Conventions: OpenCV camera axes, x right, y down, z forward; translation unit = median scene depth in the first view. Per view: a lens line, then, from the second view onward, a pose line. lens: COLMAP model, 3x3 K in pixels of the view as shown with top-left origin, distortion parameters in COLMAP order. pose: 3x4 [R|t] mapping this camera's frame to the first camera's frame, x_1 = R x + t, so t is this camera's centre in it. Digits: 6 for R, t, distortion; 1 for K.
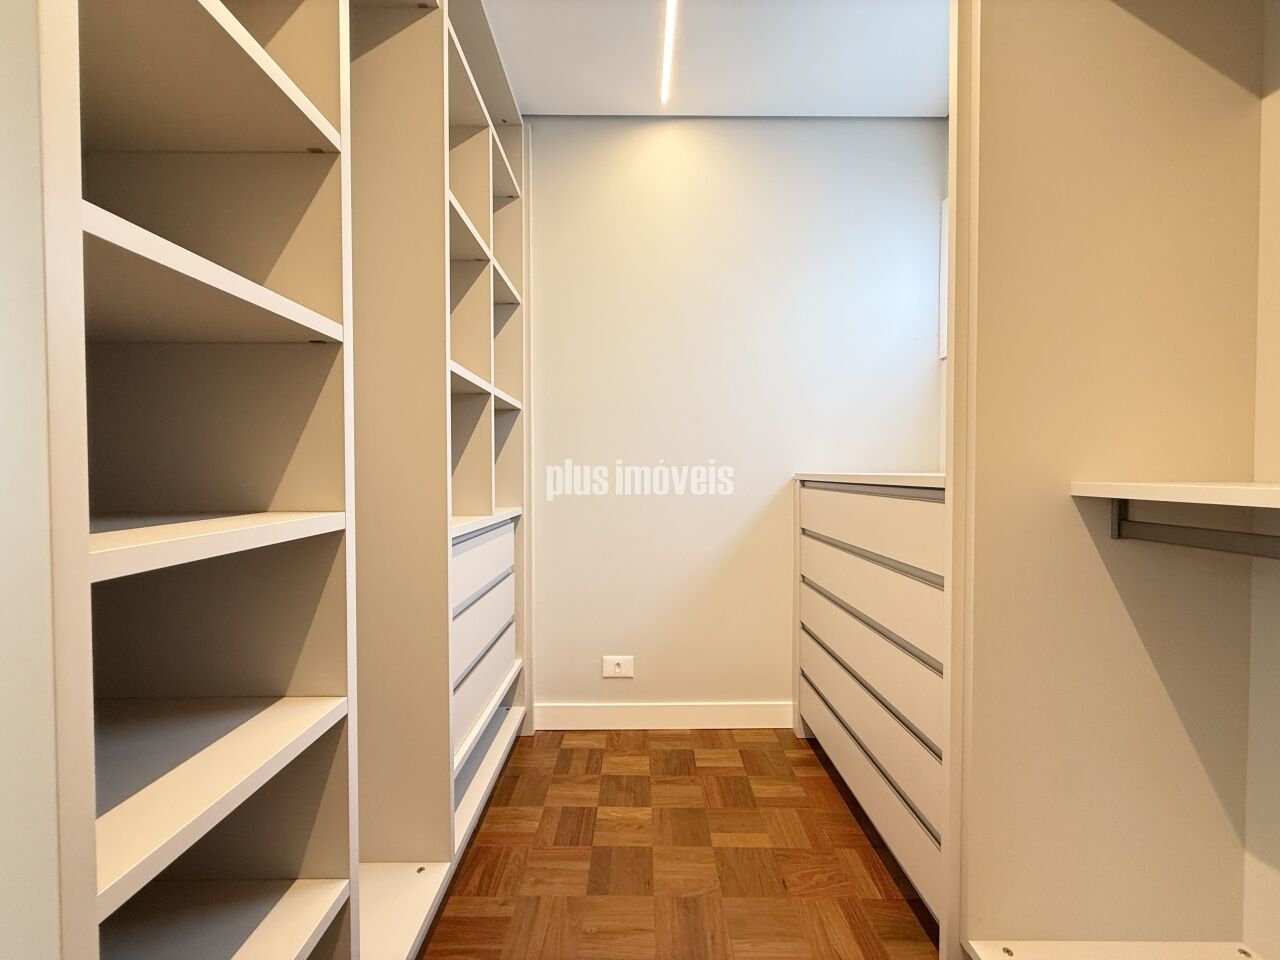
lens RADIAL K [[511.5, 0, 639.3], [0, 511.5, 480.9], [0, 0, 1]] dist [0.000503, 0.000092]
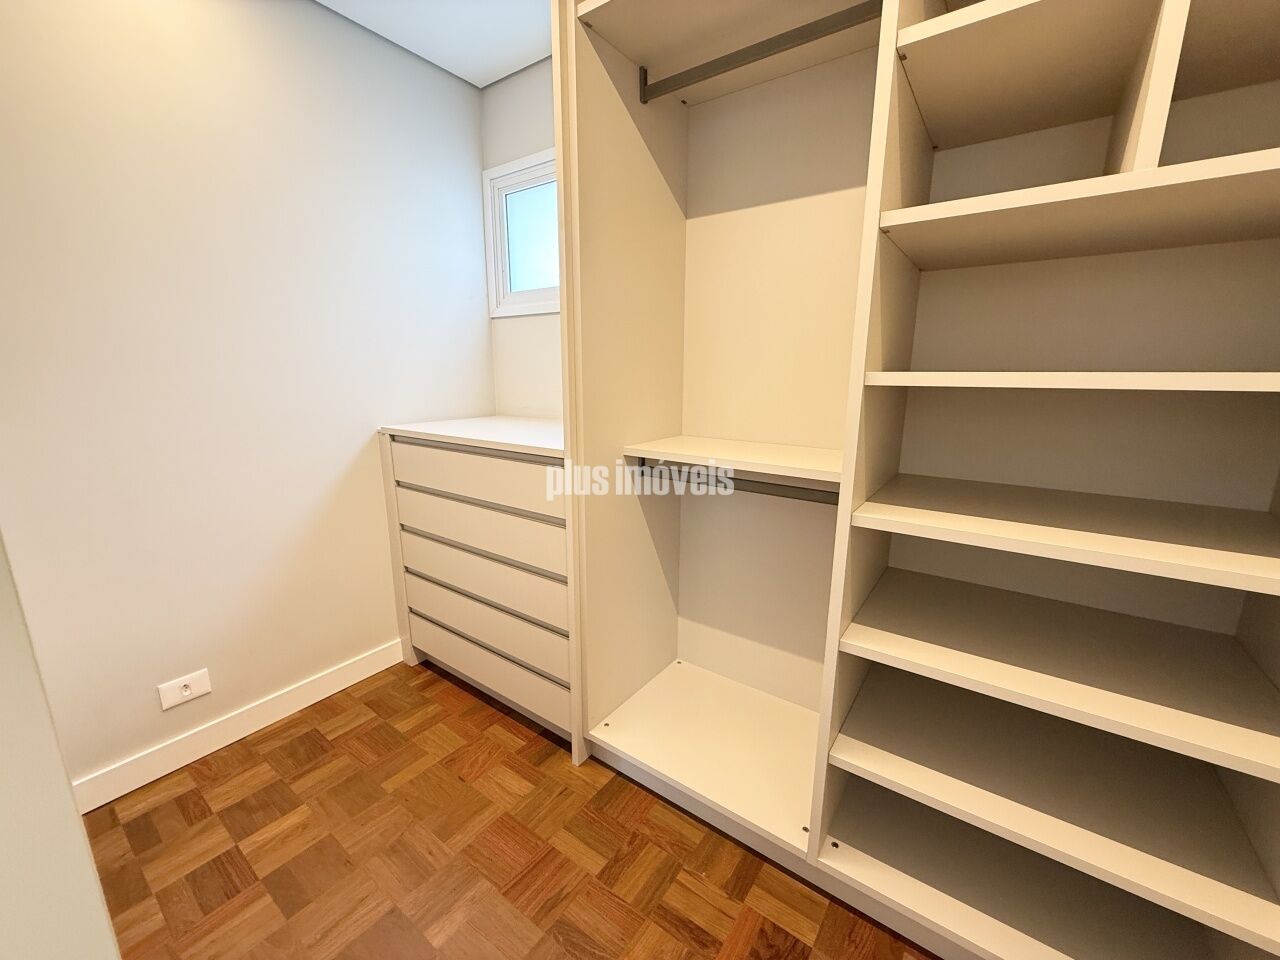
lens RADIAL K [[511.5, 0, 636.9], [0, 511.5, 480.2], [0, 0, 1]] dist [0.000503, 0.000092]
pose [[0.590620, -0.170666, 0.788696, -0.239893], [0.016285, 0.979701, 0.199803, -0.122316], [-0.806786, -0.105164, 0.581410, 0.008906]]
